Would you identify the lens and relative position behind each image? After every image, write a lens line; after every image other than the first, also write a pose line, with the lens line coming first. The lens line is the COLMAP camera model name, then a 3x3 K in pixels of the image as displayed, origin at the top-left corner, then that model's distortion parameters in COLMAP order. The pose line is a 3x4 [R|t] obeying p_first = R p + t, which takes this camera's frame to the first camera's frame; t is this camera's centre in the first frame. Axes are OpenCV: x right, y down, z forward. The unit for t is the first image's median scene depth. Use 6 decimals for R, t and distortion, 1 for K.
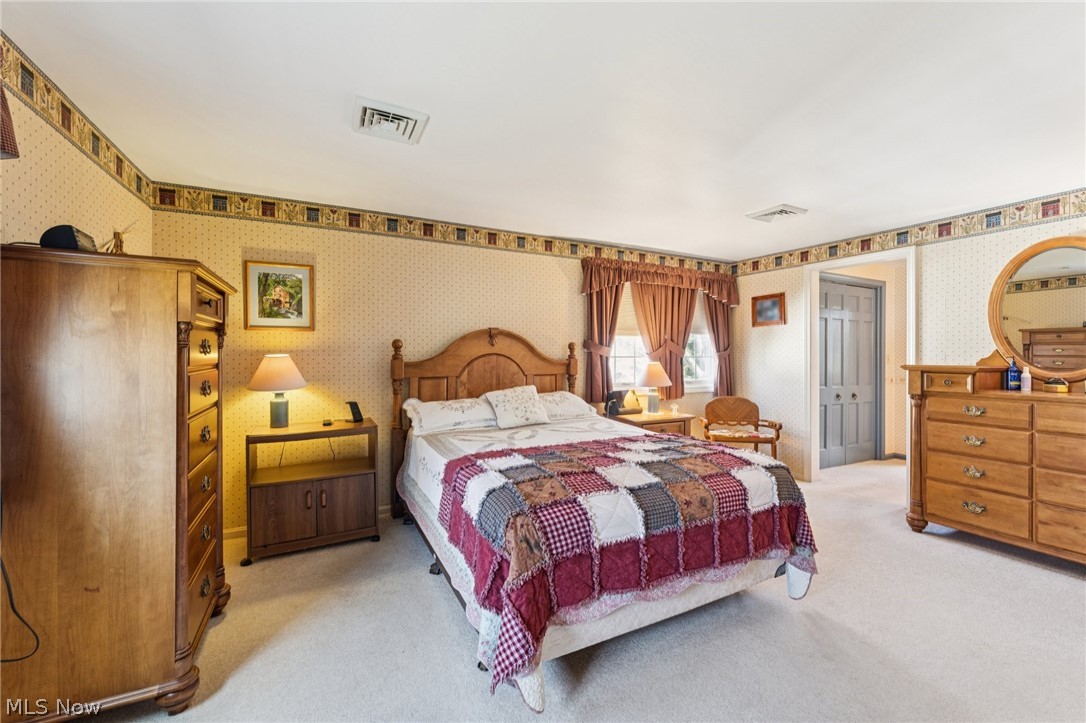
lens RADIAL K [[436.5, 0, 554.6], [0, 436.5, 345.8], [0, 0, 1]] dist [-0.000522, -0.000112]
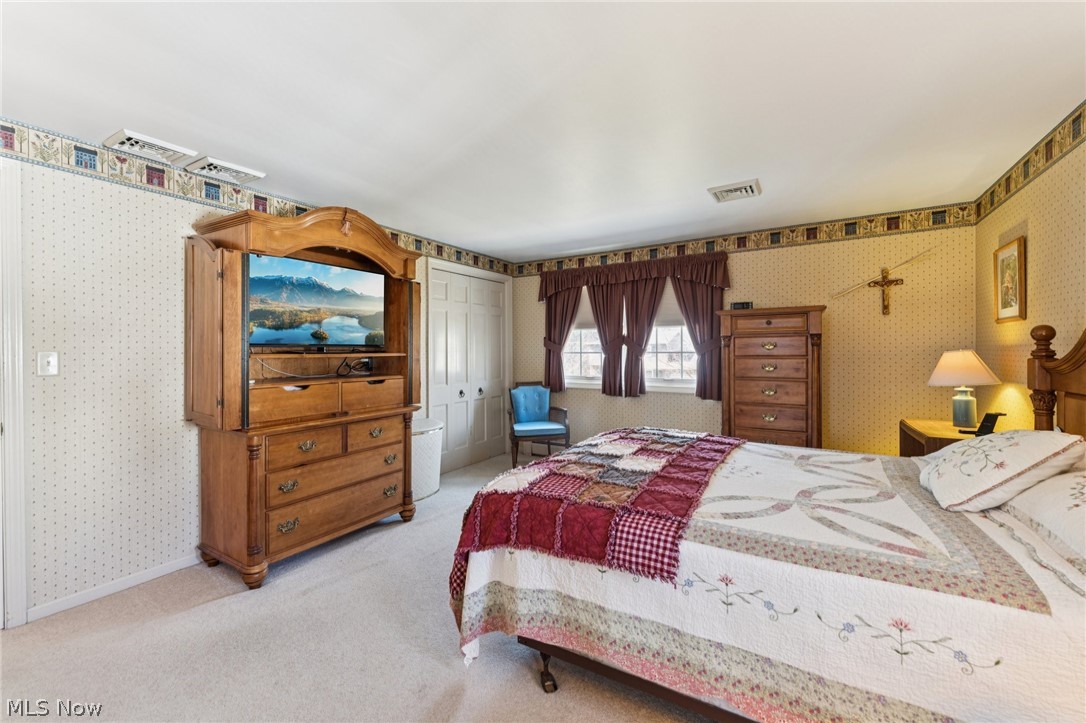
lens RADIAL K [[435.5, 0, 539.6], [0, 435.5, 351.9], [0, 0, 1]] dist [-0.001075, -0.000301]
pose [[-0.859816, -0.000701, -0.510604, 0.499202], [0.004730, 0.999945, -0.009336, 0.022653], [0.510582, -0.010442, -0.859766, 1.046636]]
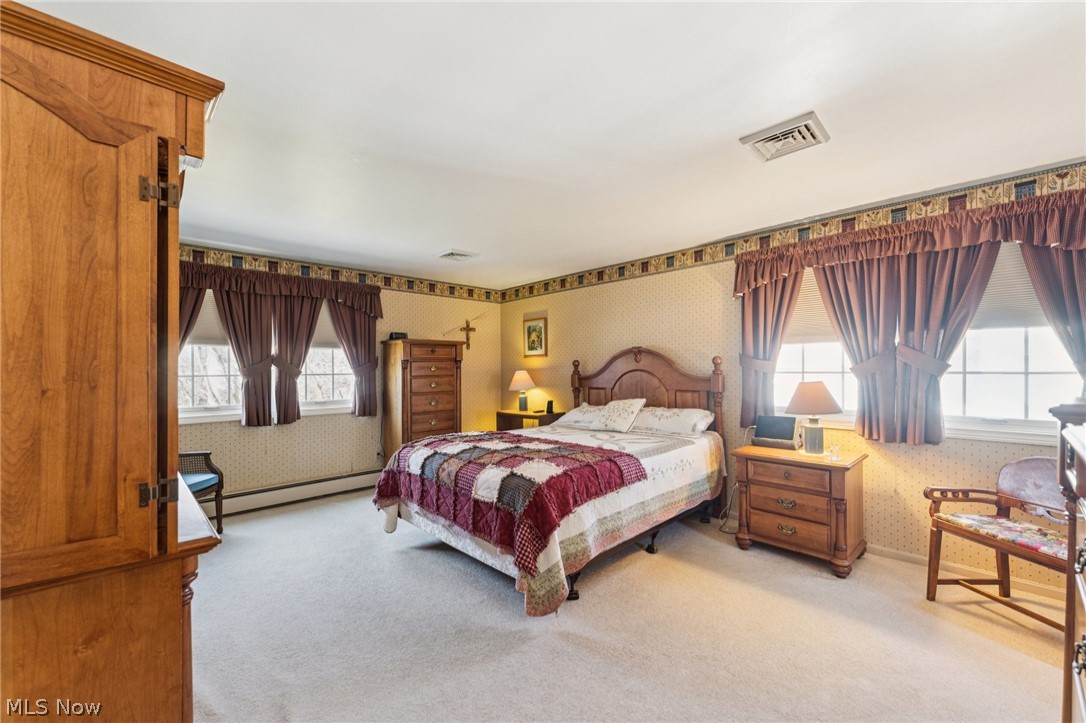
lens RADIAL K [[434.0, 0, 540.7], [0, 434.0, 367.0], [0, 0, 1]] dist [-0.000410, -0.000165]
pose [[0.270947, -0.013175, -0.962504, 0.884667], [0.018866, 0.999787, -0.008375, 0.016072], [0.962409, -0.015890, 0.271138, 0.451503]]
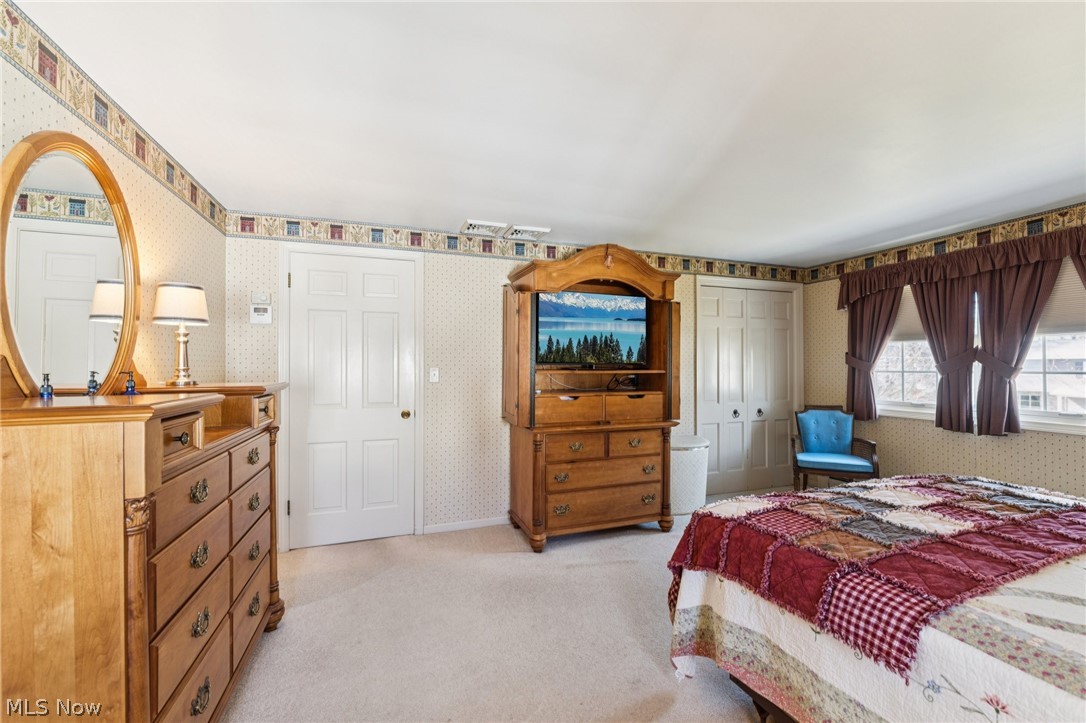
lens RADIAL K [[431.0, 0, 543.0], [0, 431.0, 361.5], [0, 0, 1]] dist [-0.000404, -0.000210]
pose [[-0.990916, -0.005286, 0.134375, 0.416860], [-0.008576, 0.999677, -0.023919, 0.020929], [-0.134205, -0.024854, -0.990642, 1.092589]]
